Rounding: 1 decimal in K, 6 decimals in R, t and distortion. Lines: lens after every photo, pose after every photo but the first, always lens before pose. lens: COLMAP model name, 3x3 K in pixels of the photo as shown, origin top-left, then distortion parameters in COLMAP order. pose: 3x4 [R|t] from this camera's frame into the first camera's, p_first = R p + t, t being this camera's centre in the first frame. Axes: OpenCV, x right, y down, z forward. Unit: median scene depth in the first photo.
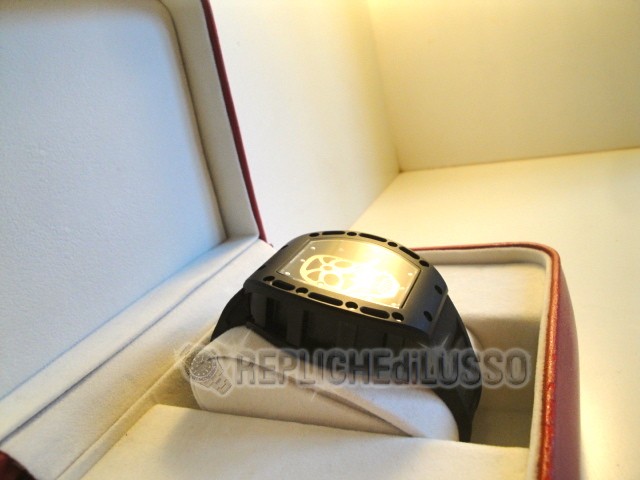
lens RADIAL K [[530.5, 0, 319.8], [0, 530.5, 235.0], [0, 0, 1]] dist [-0.164575, 0.128489]
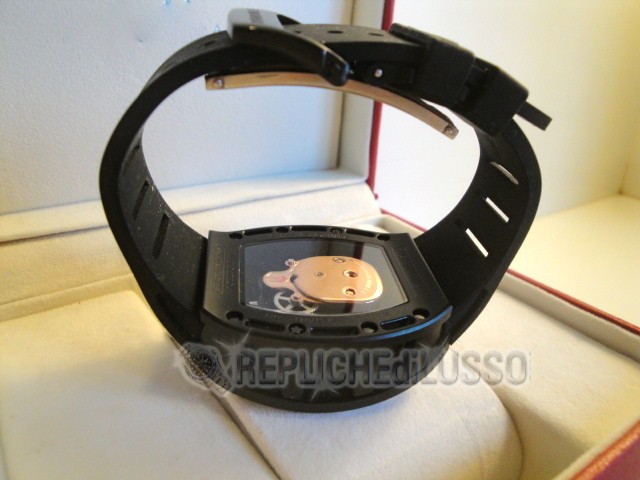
lens RADIAL K [[530.5, 0, 319.8], [0, 530.5, 235.0], [0, 0, 1]] dist [-0.164575, 0.128489]
pose [[0.828574, 0.430934, -0.357437, 0.244425], [-0.392811, 0.902360, 0.177330, -0.056990], [0.398954, -0.006525, 0.916948, 0.281628]]
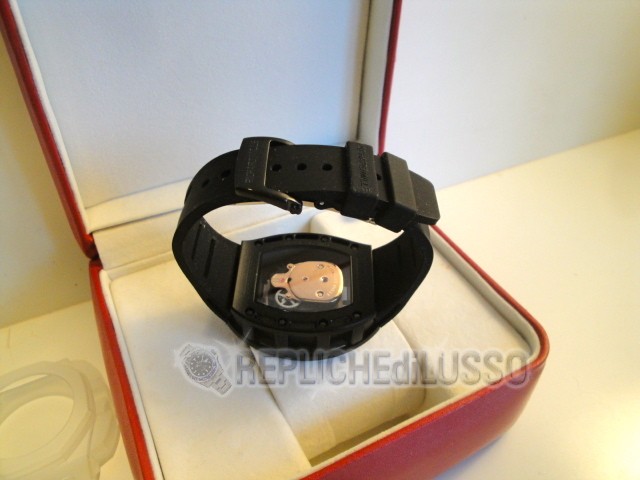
lens RADIAL K [[530.5, 0, 319.8], [0, 530.5, 235.0], [0, 0, 1]] dist [-0.164575, 0.128489]
pose [[0.752364, 0.570800, -0.328841, 0.360907], [-0.379349, 0.783527, 0.492117, -0.525369], [0.538556, -0.245505, 0.806030, 0.044219]]
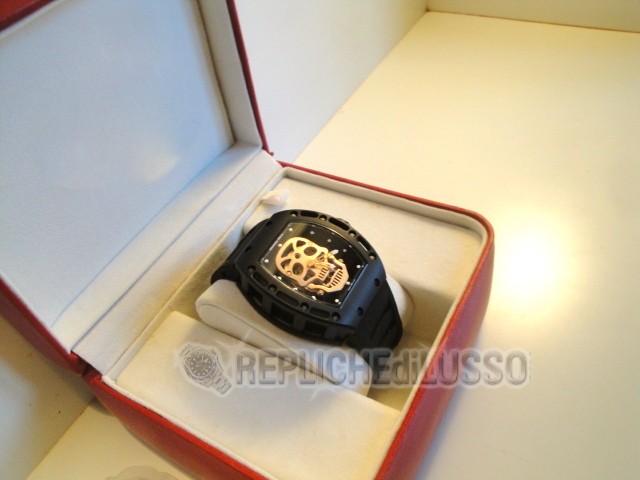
lens RADIAL K [[530.5, 0, 319.8], [0, 530.5, 235.0], [0, 0, 1]] dist [-0.164575, 0.128489]
pose [[0.991859, 0.126417, -0.015340, 0.076917], [-0.104700, 0.878115, 0.466854, -0.558840], [0.072489, -0.461447, 0.884202, -0.139168]]
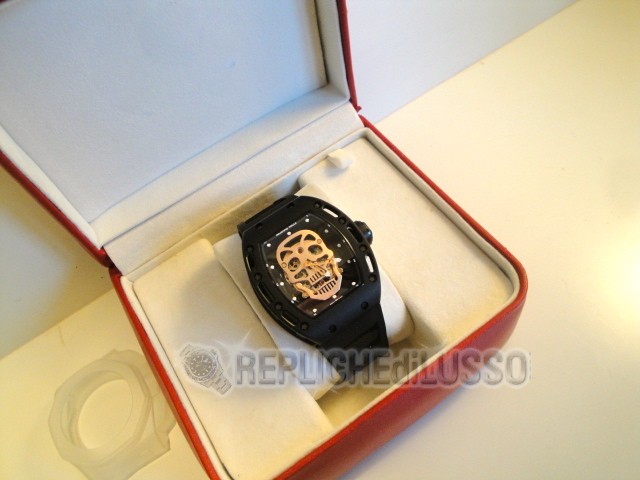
lens RADIAL K [[530.5, 0, 319.8], [0, 530.5, 235.0], [0, 0, 1]] dist [-0.164575, 0.128489]
pose [[0.846570, 0.490208, -0.207401, 0.285050], [-0.208333, 0.663721, 0.718381, -0.844973], [0.489813, -0.564952, 0.664013, 0.149805]]
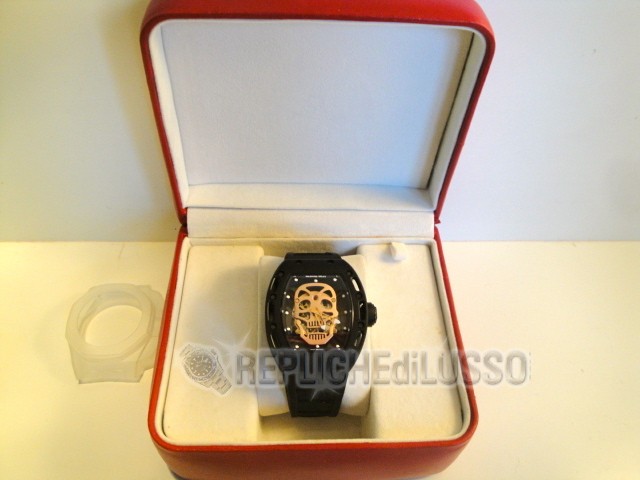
lens RADIAL K [[530.5, 0, 319.8], [0, 530.5, 235.0], [0, 0, 1]] dist [-0.164575, 0.128489]
pose [[0.414054, 0.824893, -0.384852, 0.429144], [-0.432477, 0.550305, 0.714232, -1.064495], [0.800951, -0.129291, 0.584603, 0.105511]]
